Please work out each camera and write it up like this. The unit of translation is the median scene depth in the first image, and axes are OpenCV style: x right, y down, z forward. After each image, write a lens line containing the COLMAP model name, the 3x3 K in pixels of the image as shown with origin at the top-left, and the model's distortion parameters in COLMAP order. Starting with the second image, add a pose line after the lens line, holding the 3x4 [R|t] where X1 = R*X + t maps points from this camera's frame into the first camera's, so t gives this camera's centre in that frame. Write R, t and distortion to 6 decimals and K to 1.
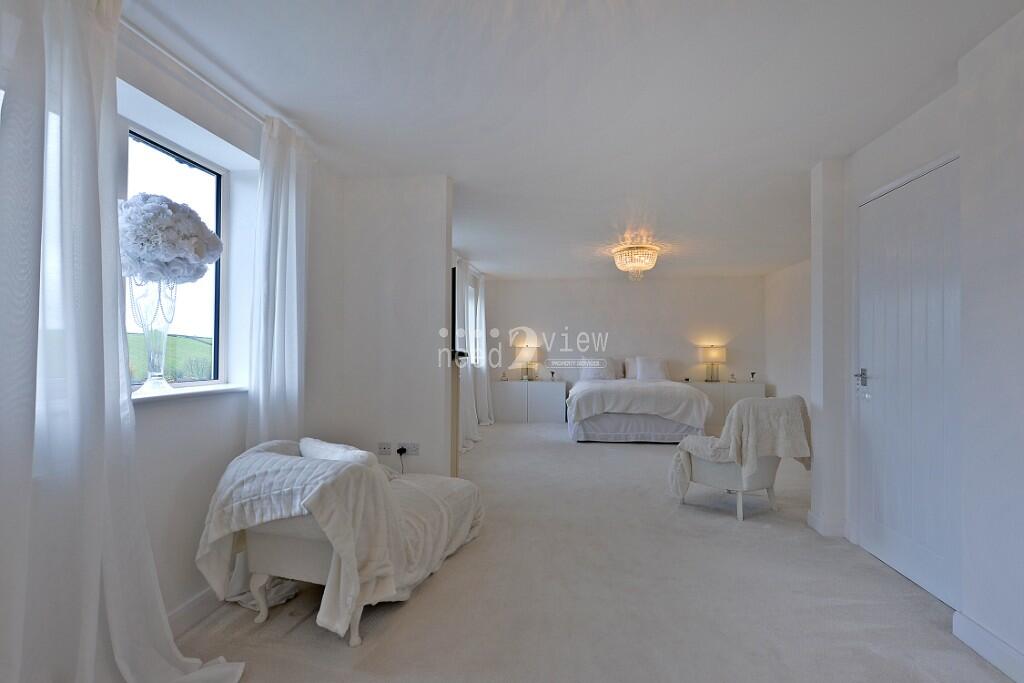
lens RADIAL K [[480.3, 0, 523.9], [0, 480.3, 345.7], [0, 0, 1]] dist [-0.001901, -0.000522]
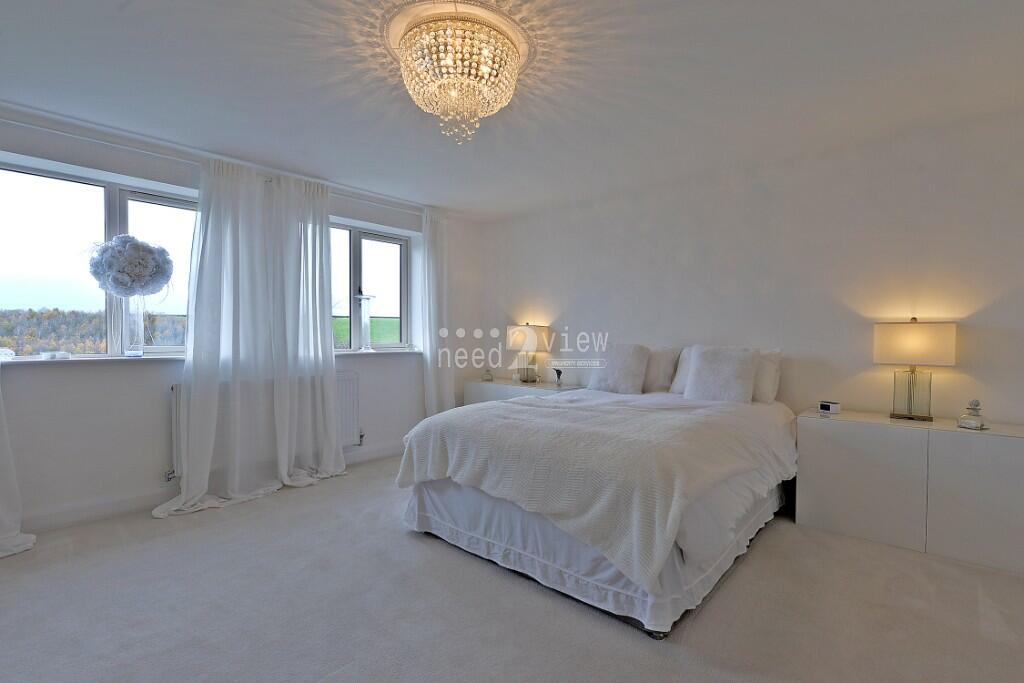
lens RADIAL K [[480.3, 0, 523.9], [0, 480.3, 345.7], [0, 0, 1]] dist [-0.001901, -0.000522]
pose [[0.822638, 0.019112, -0.568244, 0.426119], [0.000395, 0.999415, 0.034185, 0.009041], [0.568565, -0.028346, 0.822150, 0.644998]]
